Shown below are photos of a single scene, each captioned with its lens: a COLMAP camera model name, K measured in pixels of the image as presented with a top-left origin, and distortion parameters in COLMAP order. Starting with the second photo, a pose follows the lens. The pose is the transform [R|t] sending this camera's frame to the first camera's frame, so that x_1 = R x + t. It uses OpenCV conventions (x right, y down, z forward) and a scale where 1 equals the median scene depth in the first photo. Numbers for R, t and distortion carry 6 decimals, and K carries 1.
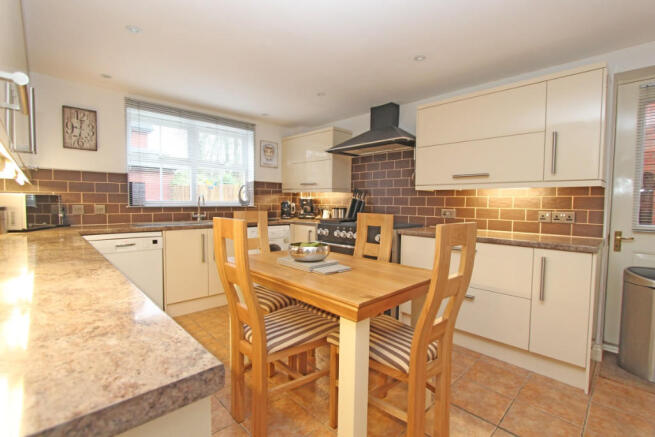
lens RADIAL K [[302.7, 0, 330.3], [0, 302.7, 215.9], [0, 0, 1]] dist [-0.003403, 0.000085]
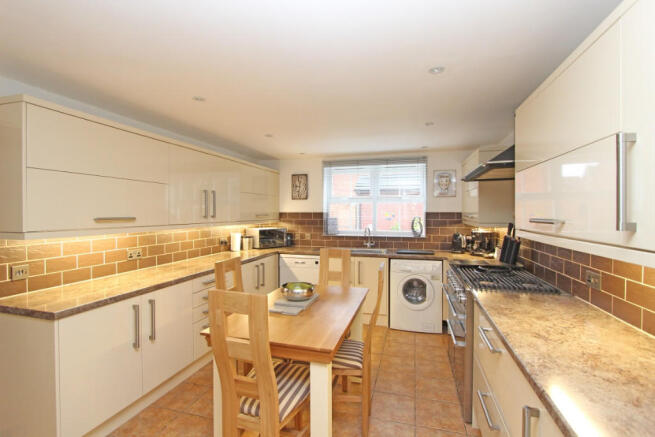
lens RADIAL K [[302.7, 0, 330.9], [0, 302.7, 218.4], [0, 0, 1]] dist [-0.003403, 0.000085]
pose [[0.510488, 0.008440, -0.859844, 0.579401], [-0.035242, 0.999317, -0.011114, -0.093729], [0.859162, 0.035977, 0.510437, 0.280925]]
